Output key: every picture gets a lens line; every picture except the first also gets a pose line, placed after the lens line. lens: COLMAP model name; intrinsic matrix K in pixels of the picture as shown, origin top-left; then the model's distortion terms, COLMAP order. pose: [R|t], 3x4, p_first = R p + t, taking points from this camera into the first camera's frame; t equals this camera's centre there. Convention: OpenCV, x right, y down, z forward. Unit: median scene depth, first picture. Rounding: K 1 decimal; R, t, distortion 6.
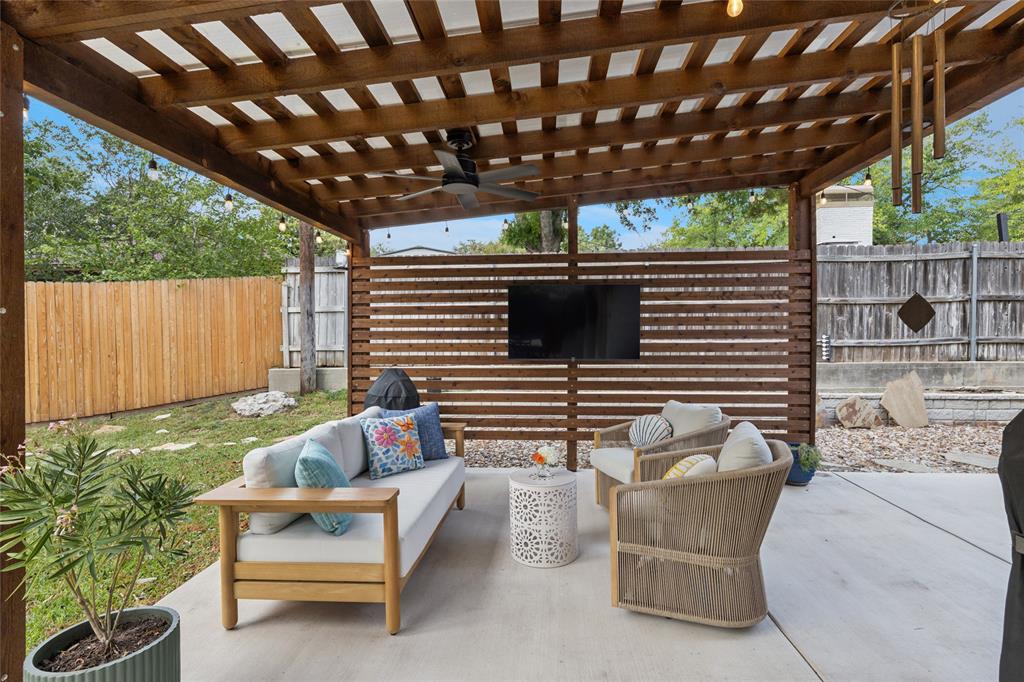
lens RADIAL K [[480.5, 0, 512.3], [0, 480.5, 344.8], [0, 0, 1]] dist [-0.002794, 0.000287]
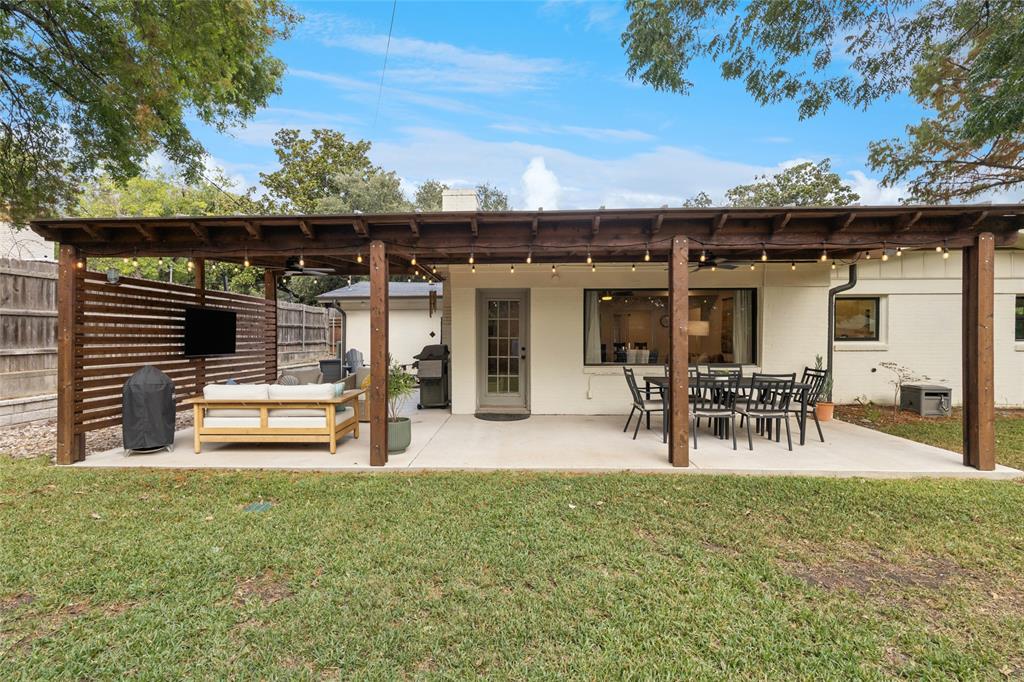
lens RADIAL K [[487.6, 0, 505.8], [0, 487.6, 333.3], [0, 0, 1]] dist [-0.010025, 0.000407]
pose [[-0.068702, 0.014387, 0.997533, -1.527941], [0.025389, 0.999597, -0.012668, 0.002954], [-0.997314, 0.024456, -0.069039, 0.099928]]
